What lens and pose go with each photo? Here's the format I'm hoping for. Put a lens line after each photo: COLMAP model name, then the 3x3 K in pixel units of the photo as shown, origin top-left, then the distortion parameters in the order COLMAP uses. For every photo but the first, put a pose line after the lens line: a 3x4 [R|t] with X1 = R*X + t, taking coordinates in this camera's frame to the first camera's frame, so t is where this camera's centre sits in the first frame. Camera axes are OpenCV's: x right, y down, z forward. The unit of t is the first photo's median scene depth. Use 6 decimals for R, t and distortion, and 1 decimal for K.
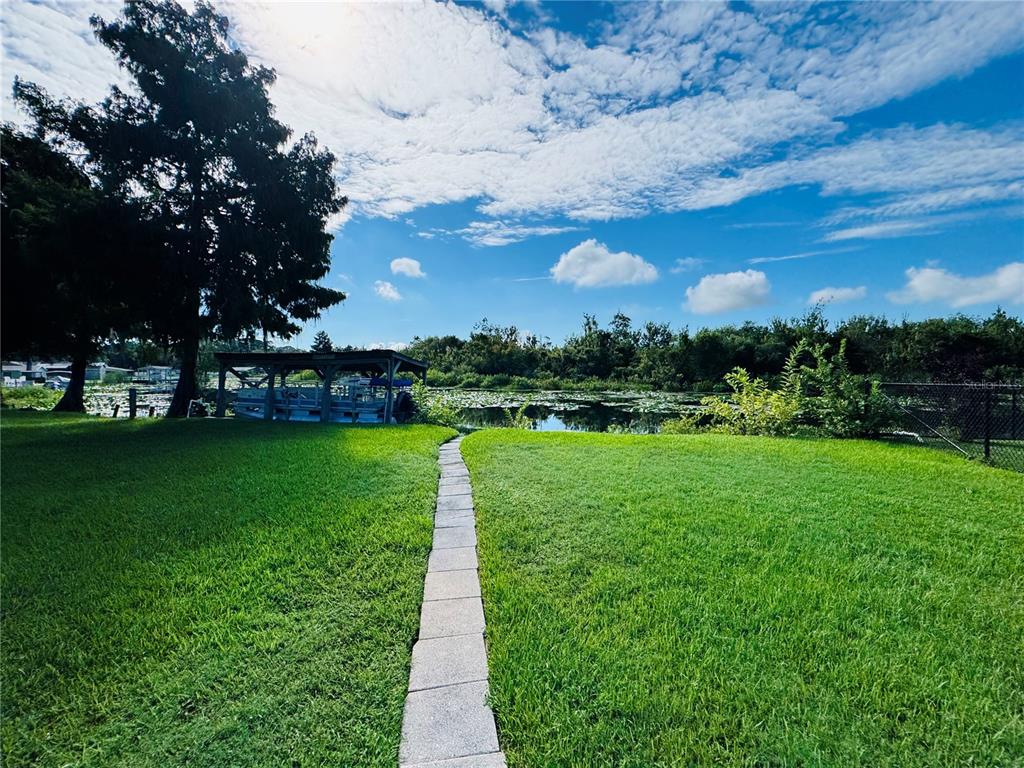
lens RADIAL K [[408.0, 0, 510.4], [0, 408.0, 384.1], [0, 0, 1]] dist [-0.002337, 0.000204]
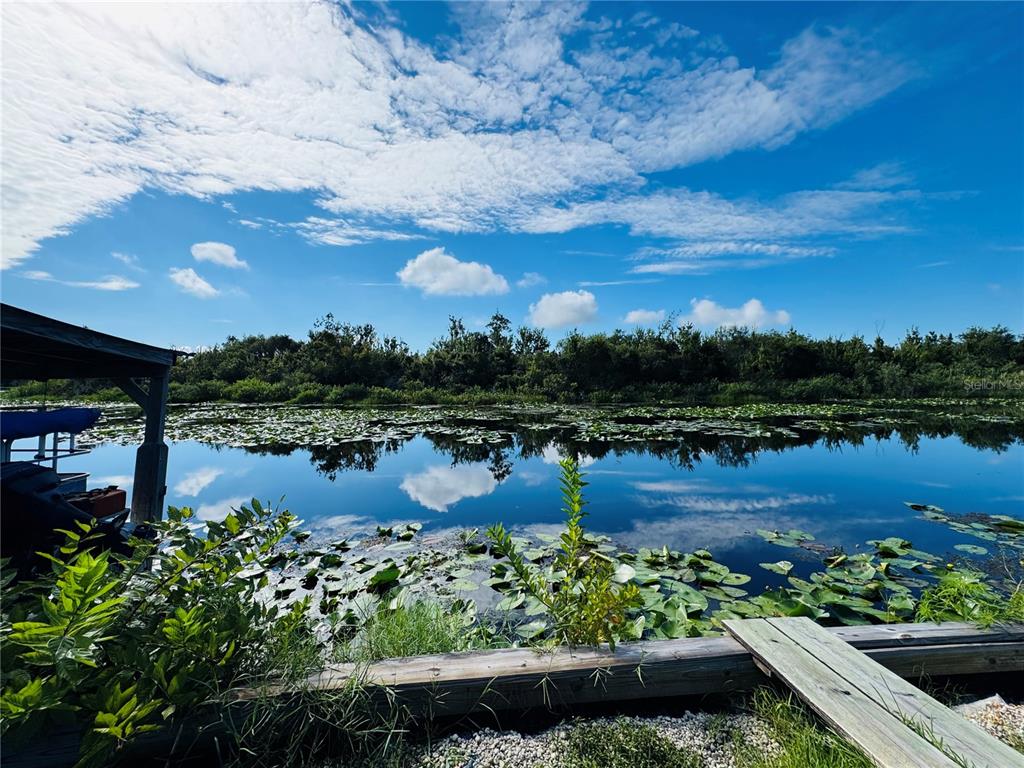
lens RADIAL K [[408.2, 0, 510.8], [0, 408.2, 385.4], [0, 0, 1]] dist [-0.003463, -0.000086]
pose [[0.934664, -0.006825, 0.355468, -0.018607], [0.014144, 0.999738, -0.017996, -0.004123], [-0.355252, 0.021848, 0.934515, 0.163824]]
